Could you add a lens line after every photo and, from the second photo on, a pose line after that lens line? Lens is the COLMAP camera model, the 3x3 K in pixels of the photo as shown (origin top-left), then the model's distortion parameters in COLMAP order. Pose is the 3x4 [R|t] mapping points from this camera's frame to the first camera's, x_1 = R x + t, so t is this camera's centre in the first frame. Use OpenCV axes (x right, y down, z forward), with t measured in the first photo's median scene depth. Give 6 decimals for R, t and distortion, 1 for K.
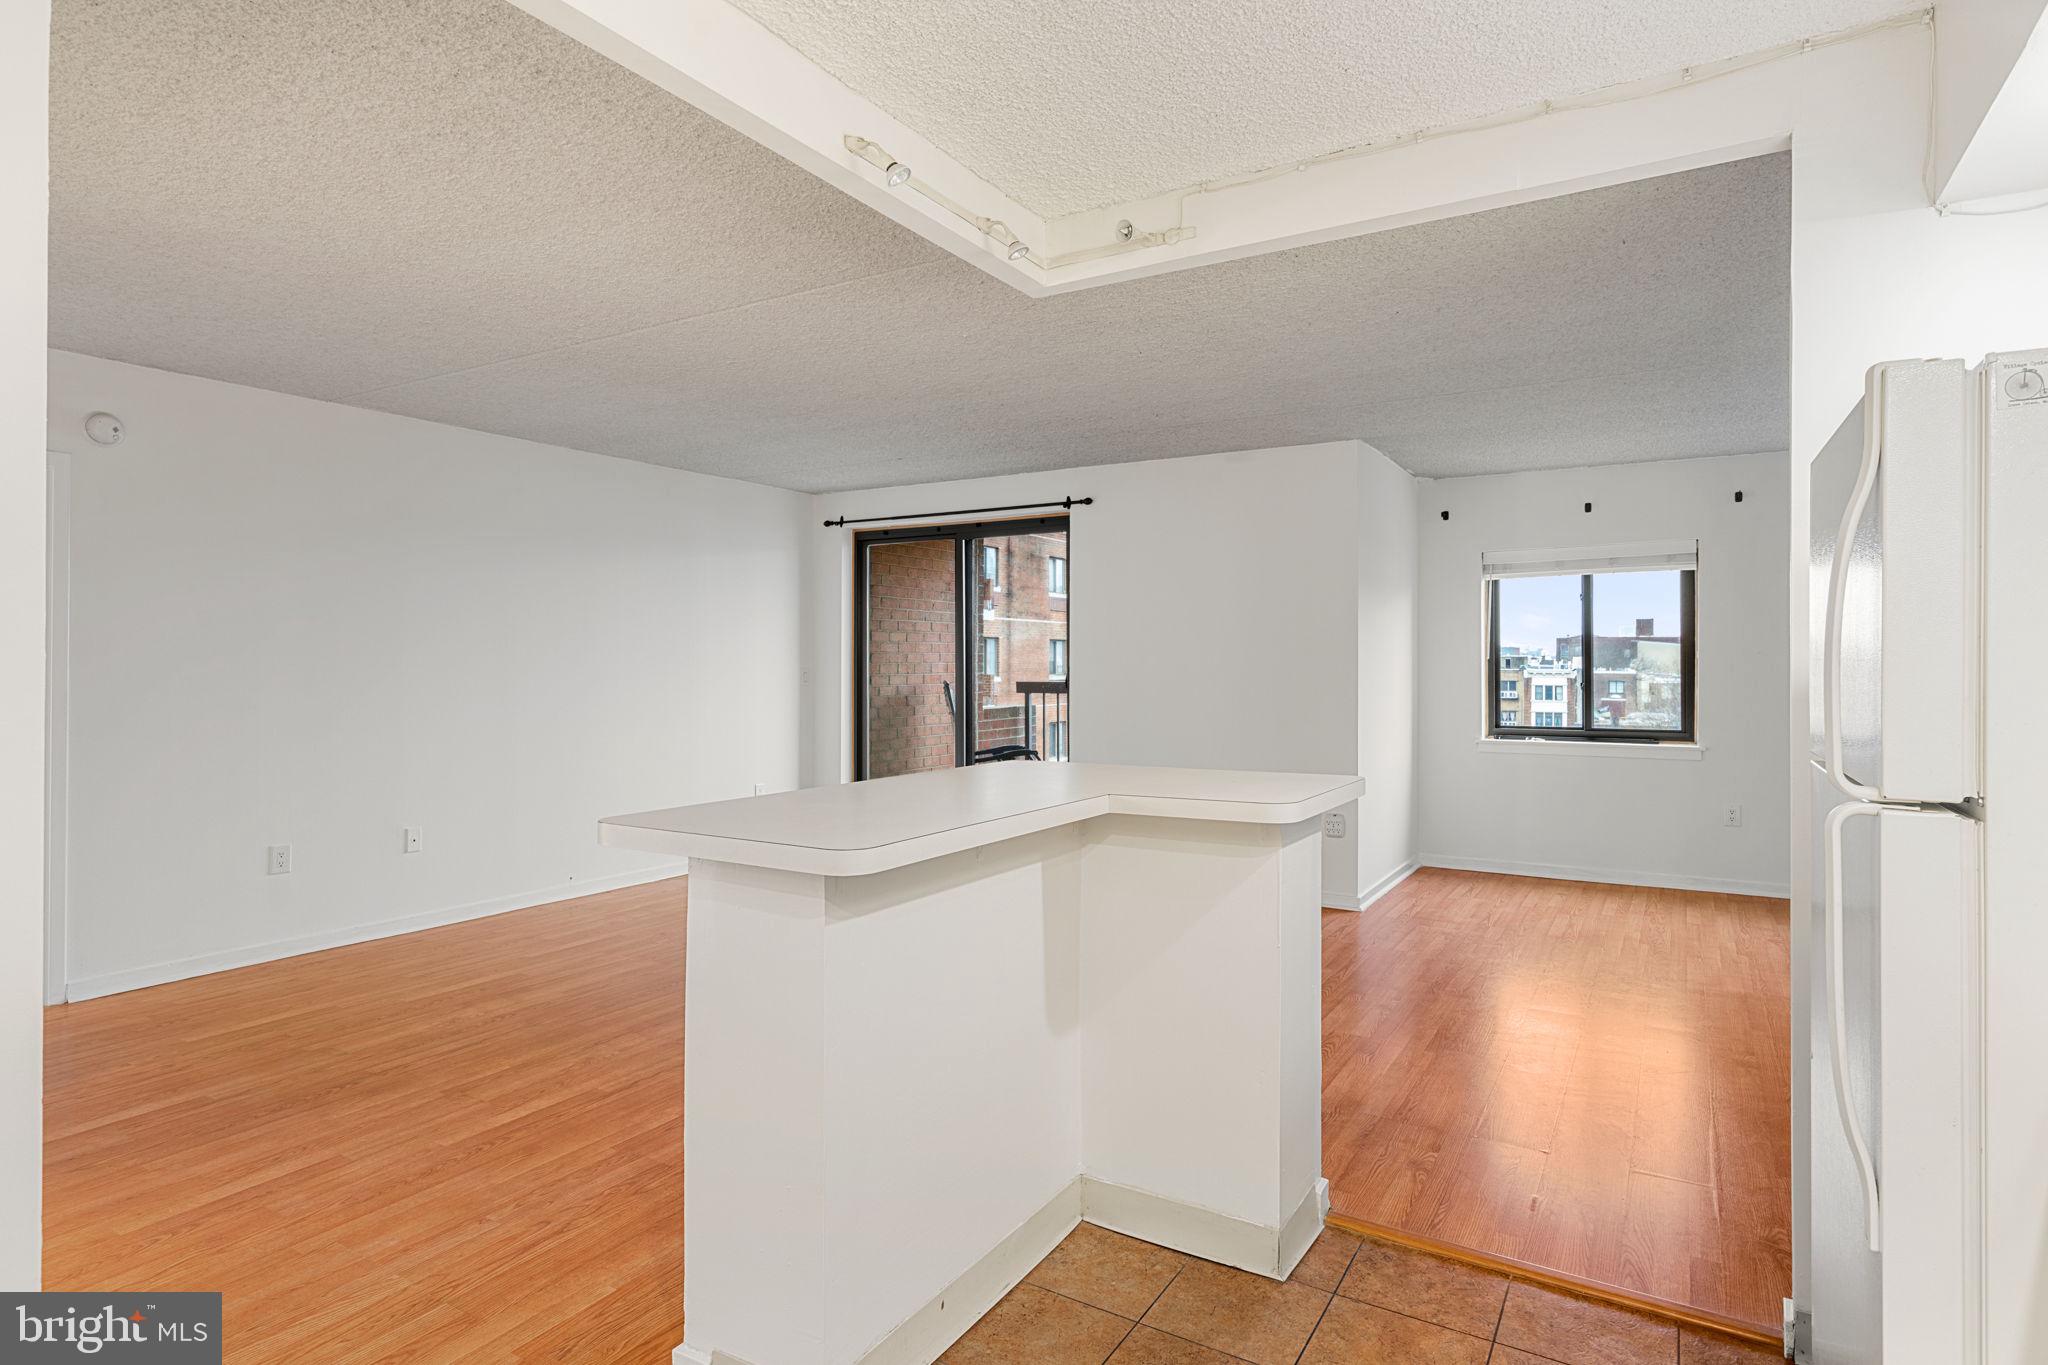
lens RADIAL K [[1077.5, 0, 1021.3], [0, 1077.5, 660.3], [0, 0, 1]] dist [-0.001598, 0.001928]
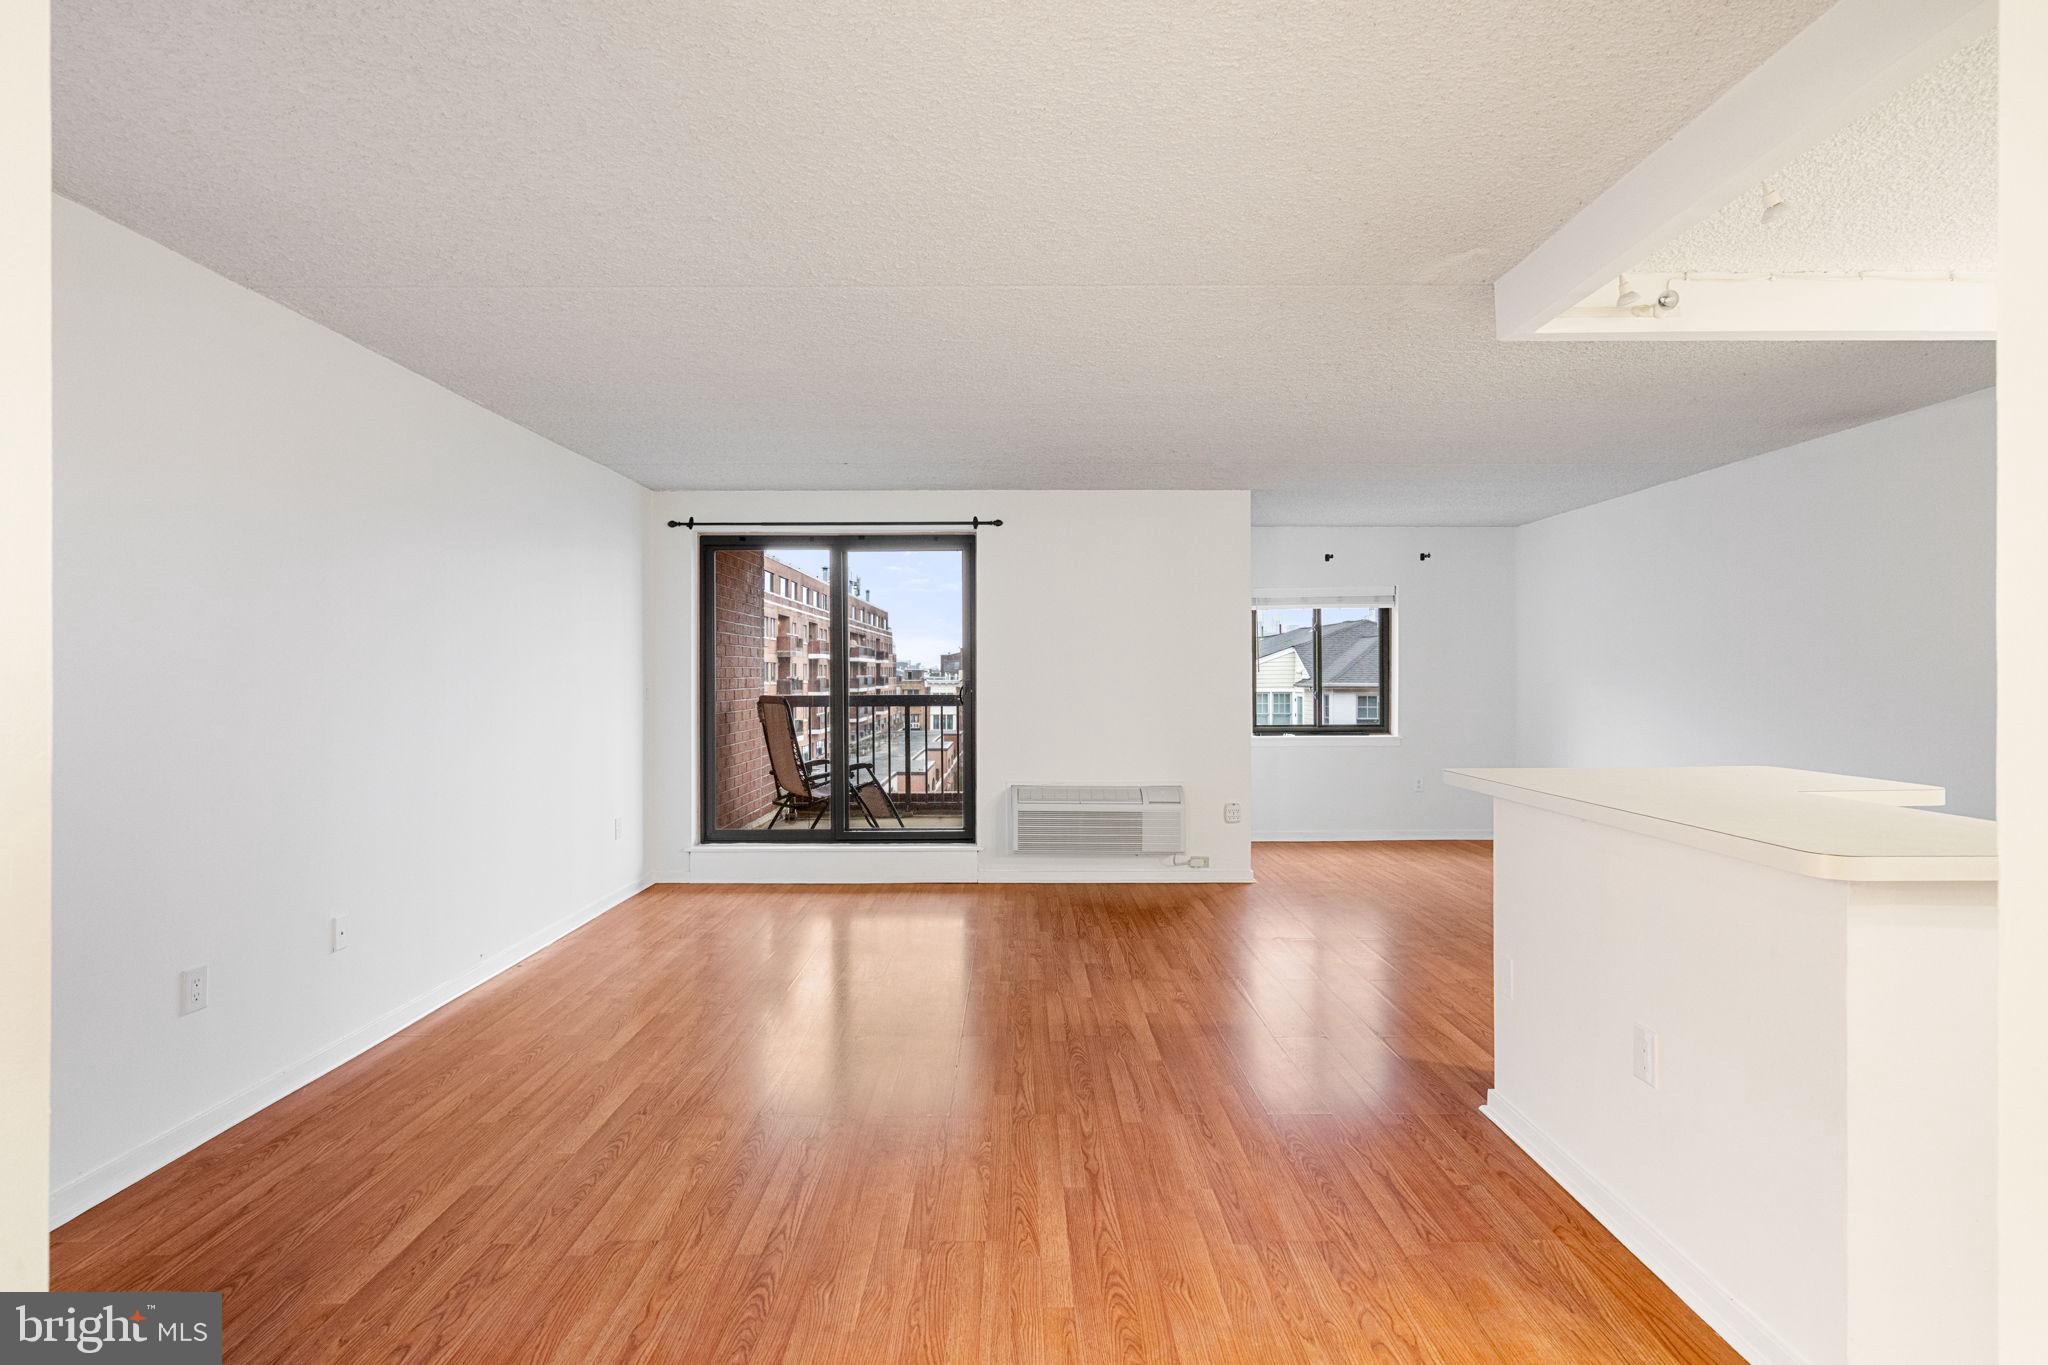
lens RADIAL K [[958.9, 0, 1008.0], [0, 958.9, 681.5], [0, 0, 1]] dist [-0.001490, 0.002315]
pose [[0.859811, -0.005942, 0.510577, -0.418858], [0.000840, 0.999947, 0.010221, -0.003153], [-0.510611, -0.008359, 0.859771, 0.196403]]
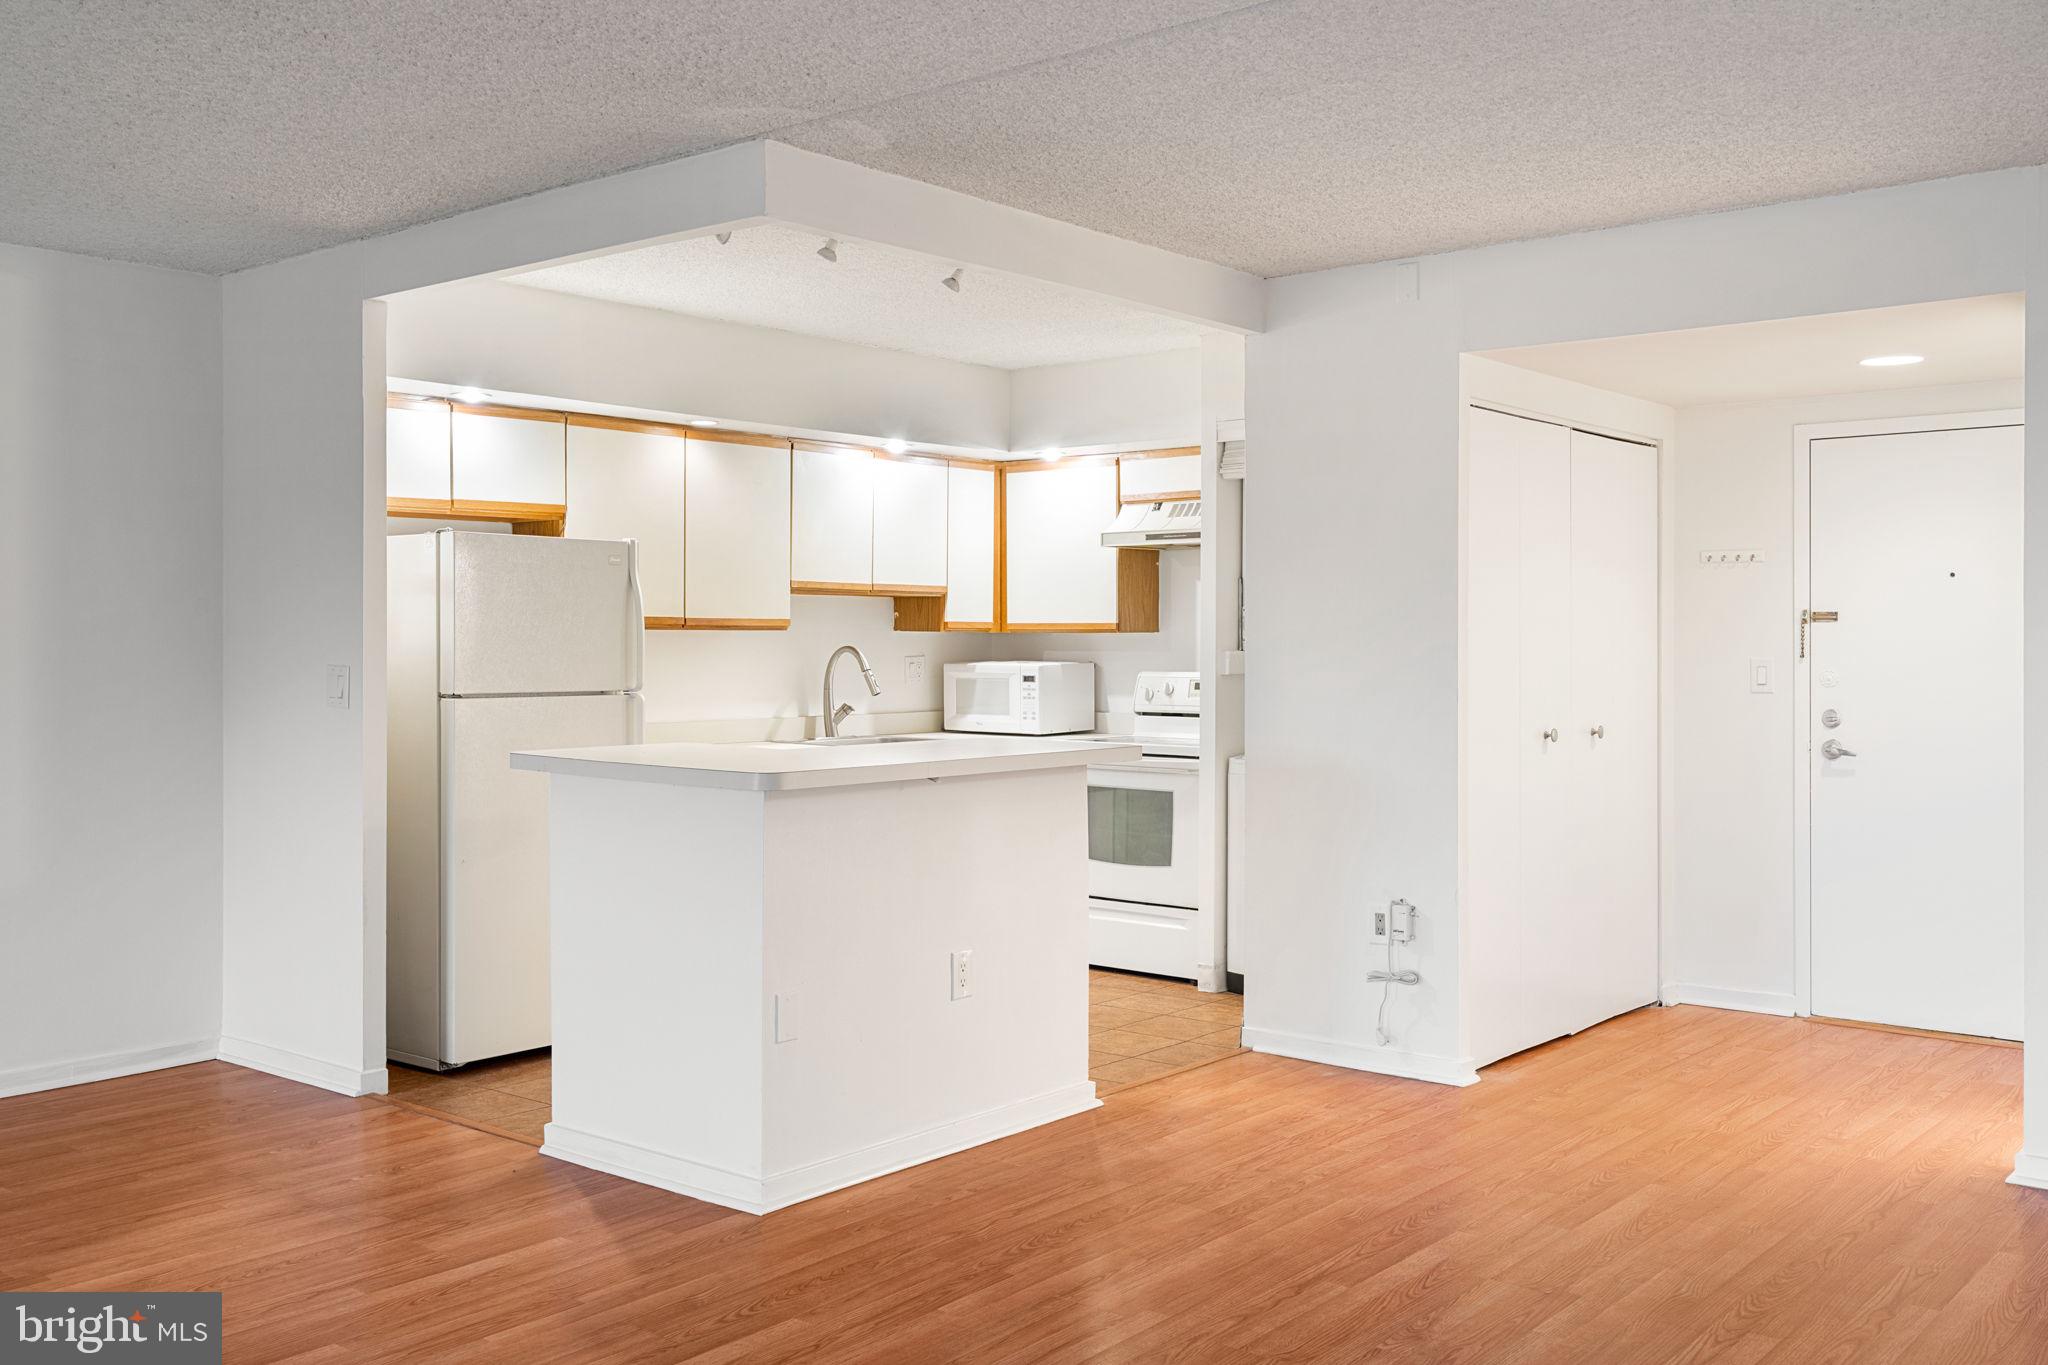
lens RADIAL K [[1834.3, 0, 1053.6], [0, 1834.3, 648.1], [0, 0, 1]] dist [-0.001158, 0.020832]
pose [[-0.990438, -0.003571, 0.137909, -0.189901], [-0.003713, 0.999993, -0.000771, 0.001323], [-0.137905, -0.001276, -0.990445, 1.107827]]
